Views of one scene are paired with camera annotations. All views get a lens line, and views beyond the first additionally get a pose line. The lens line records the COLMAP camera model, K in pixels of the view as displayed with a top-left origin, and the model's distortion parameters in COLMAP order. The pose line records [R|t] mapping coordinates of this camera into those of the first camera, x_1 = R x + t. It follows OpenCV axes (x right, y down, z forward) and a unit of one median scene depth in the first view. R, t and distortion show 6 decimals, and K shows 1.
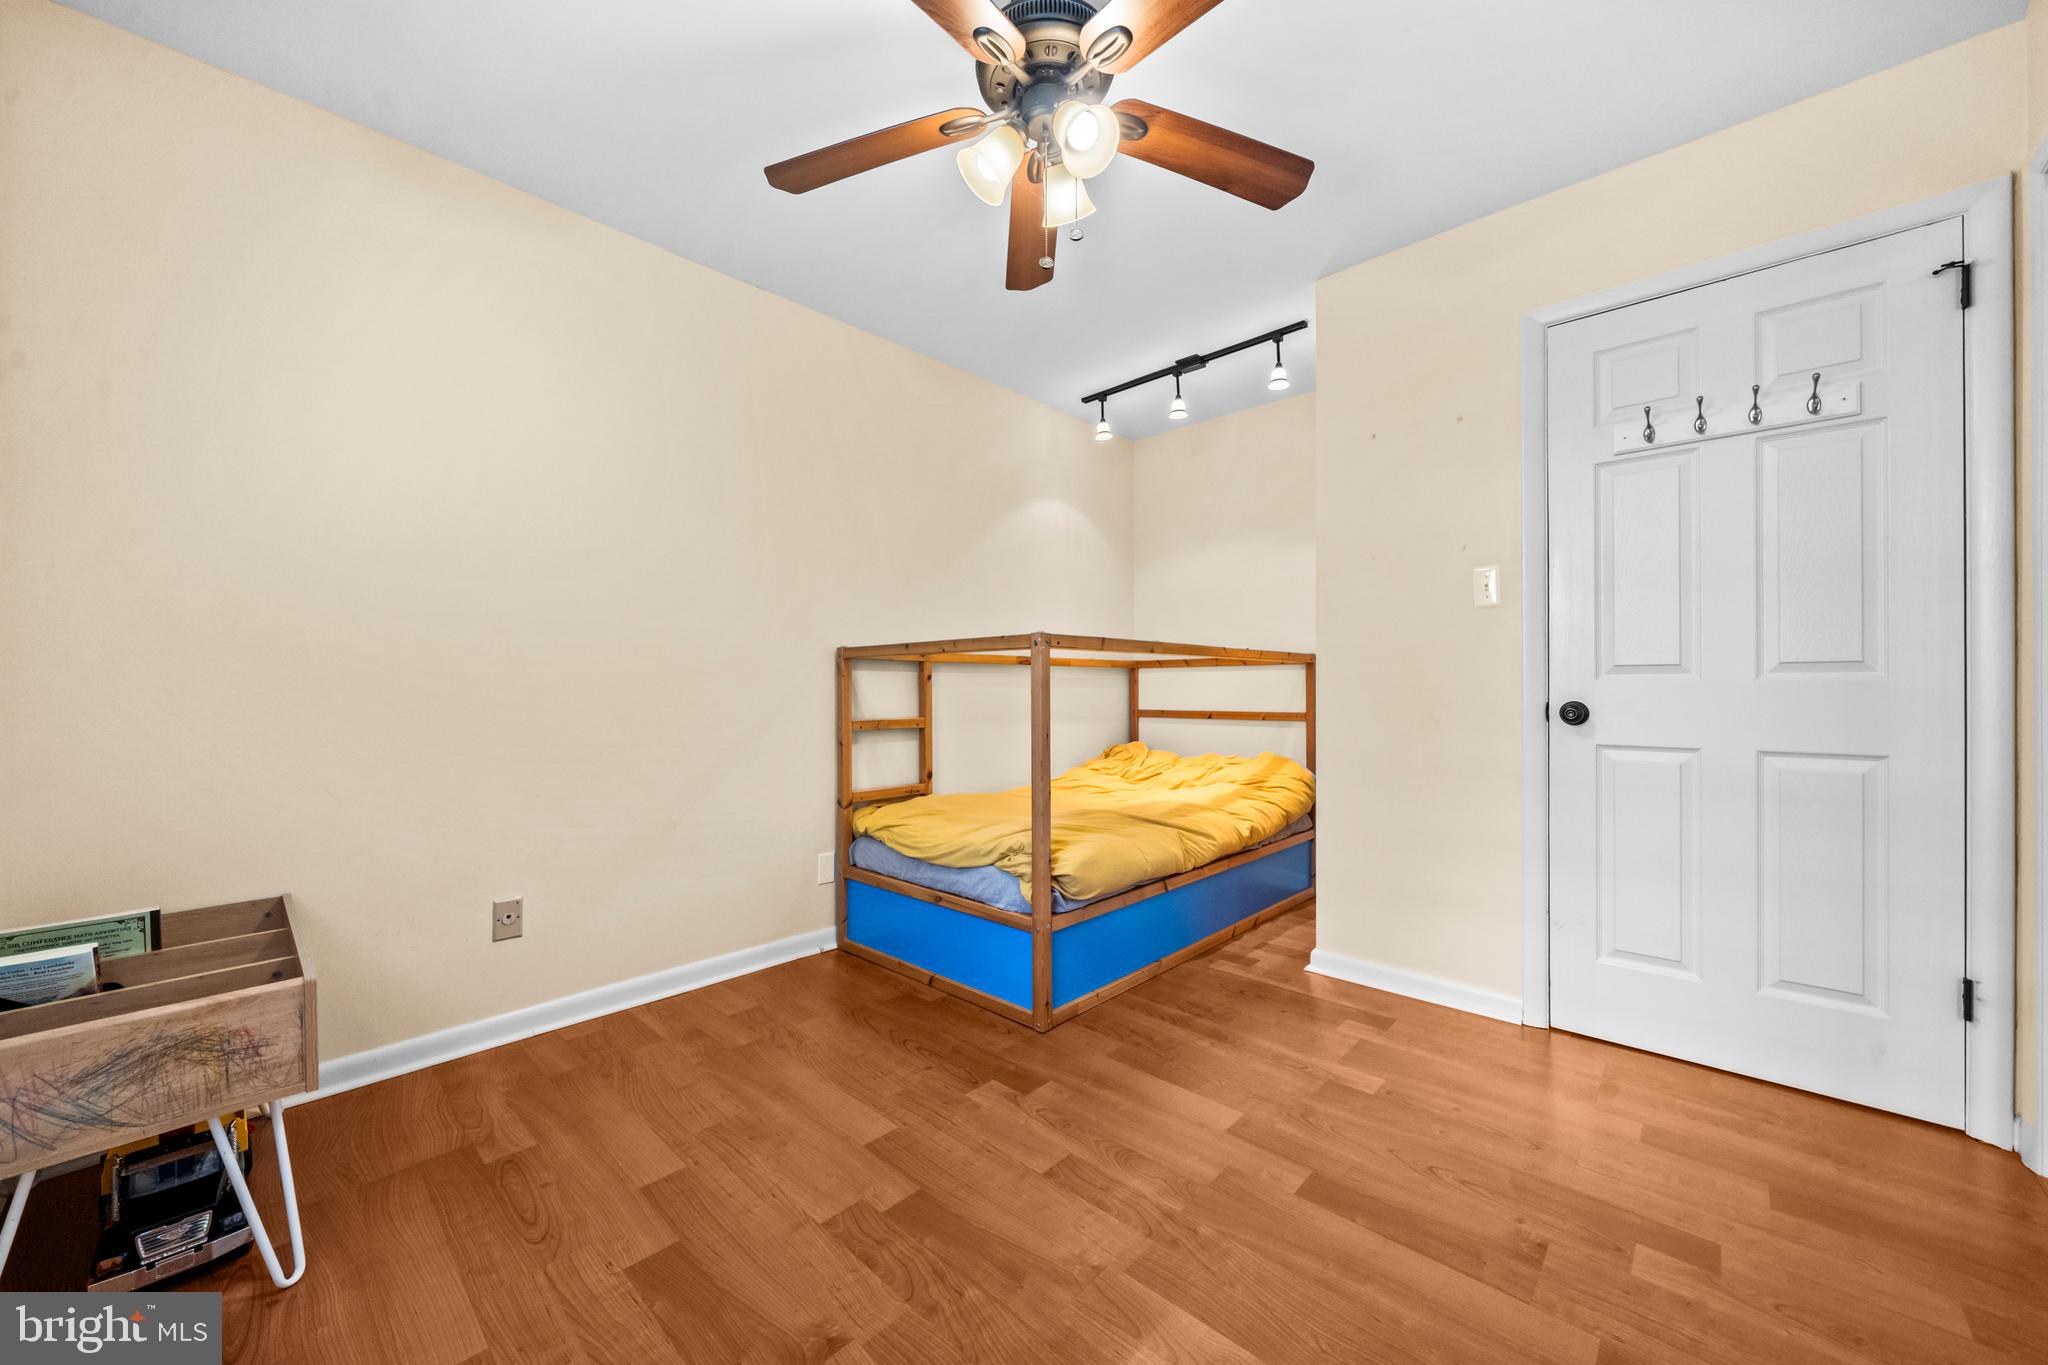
lens RADIAL K [[772.7, 0, 1019.8], [0, 772.7, 686.4], [0, 0, 1]] dist [-0.003012, -0.000372]
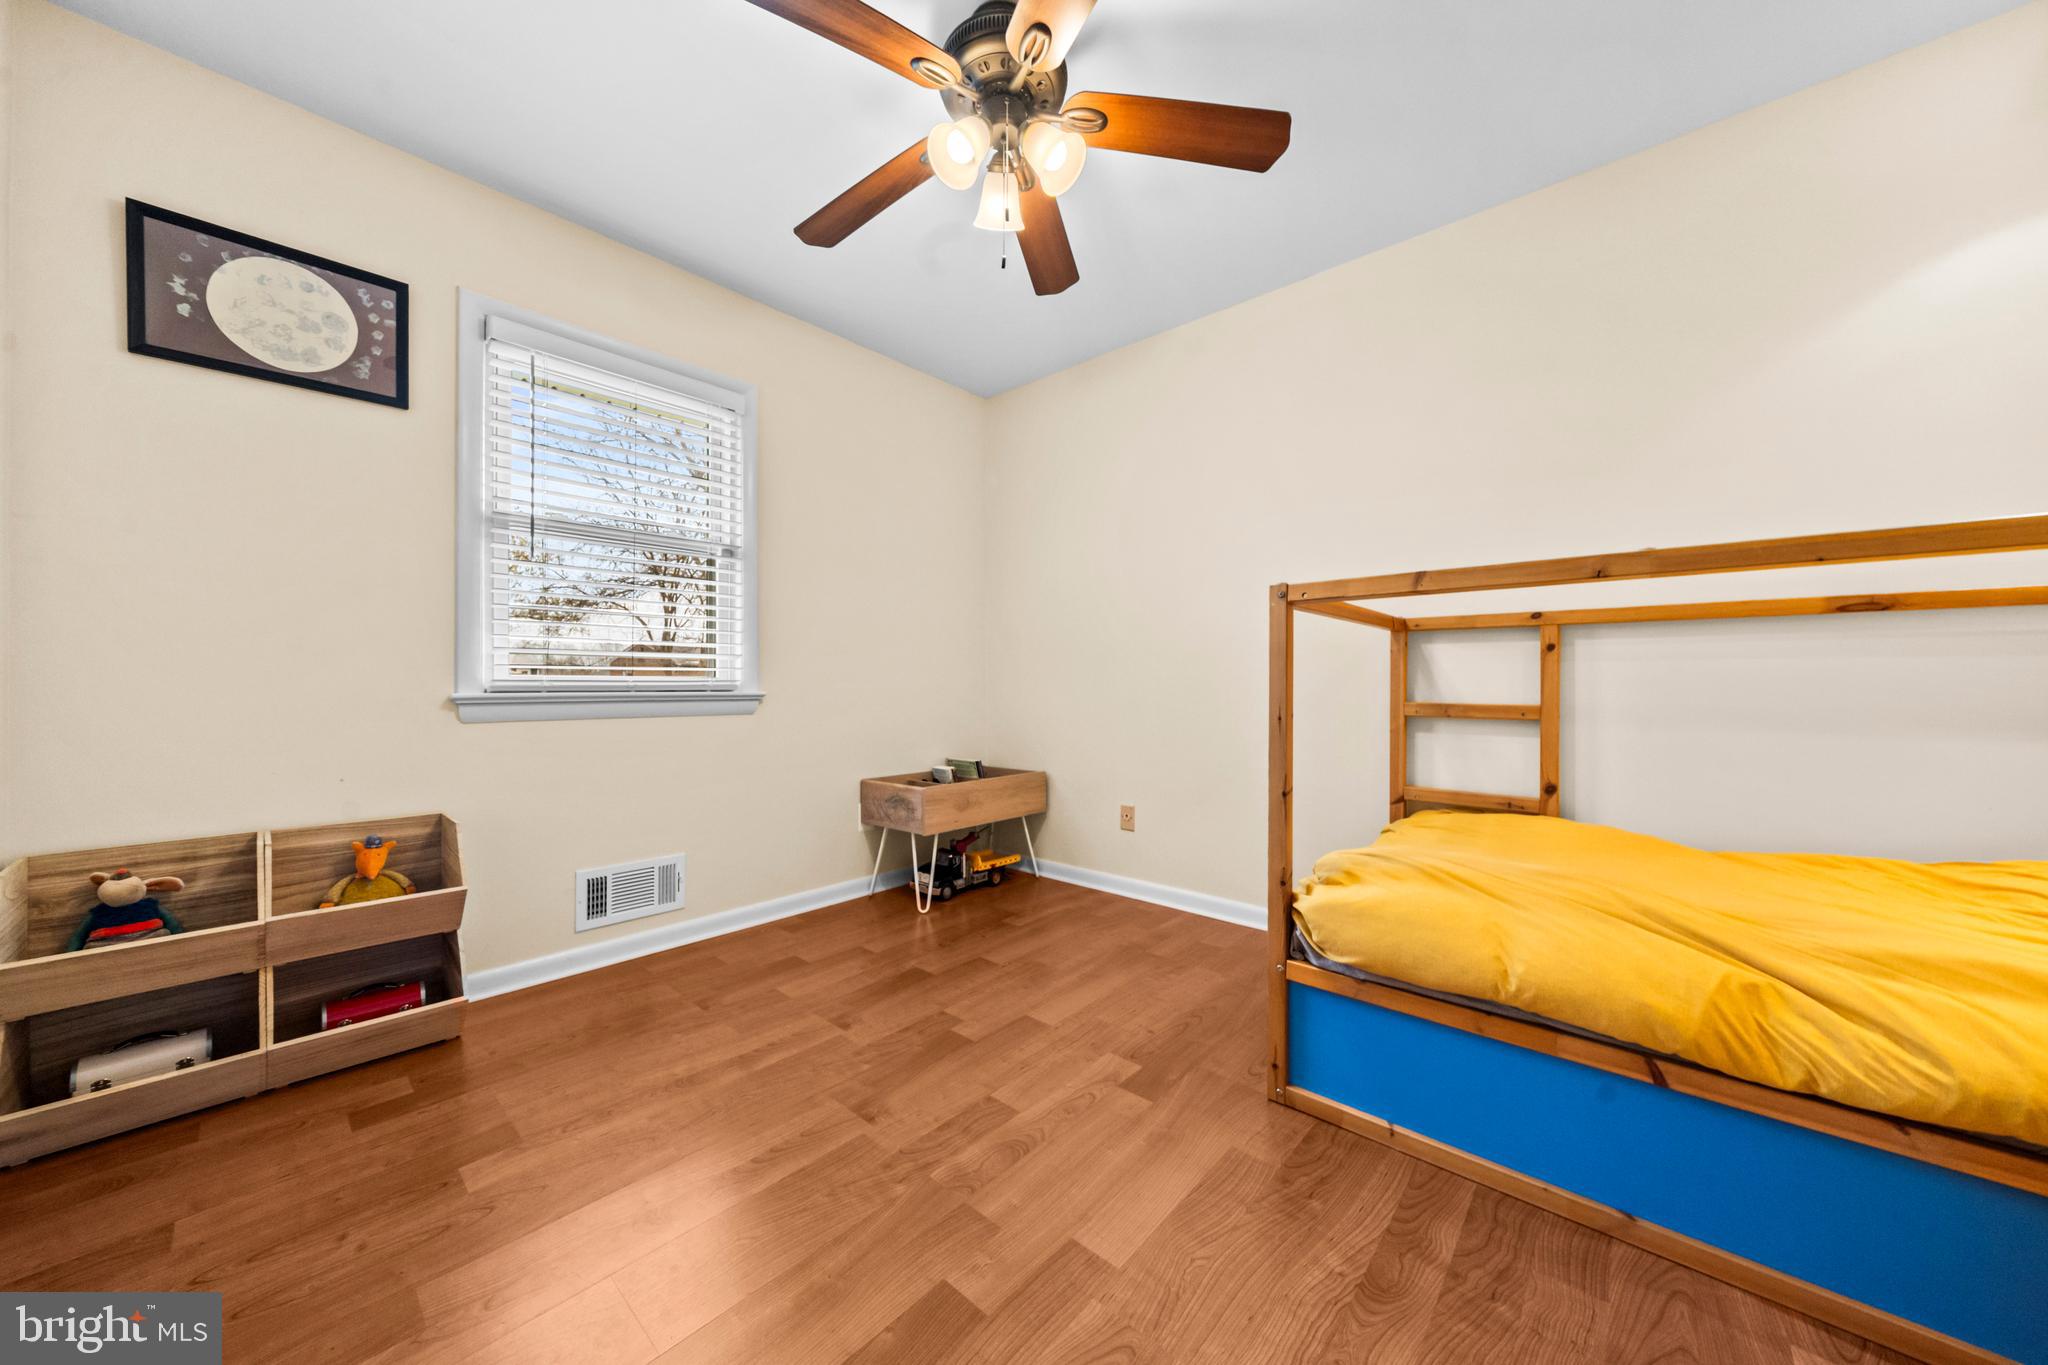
lens RADIAL K [[696.9, 0, 981.5], [0, 696.9, 677.7], [0, 0, 1]] dist [-0.004100, -0.000215]
pose [[-0.018355, -0.004948, -0.999819, 0.770824], [0.001827, 0.999986, -0.004982, 0.027910], [0.999830, -0.001918, -0.018346, 0.754252]]
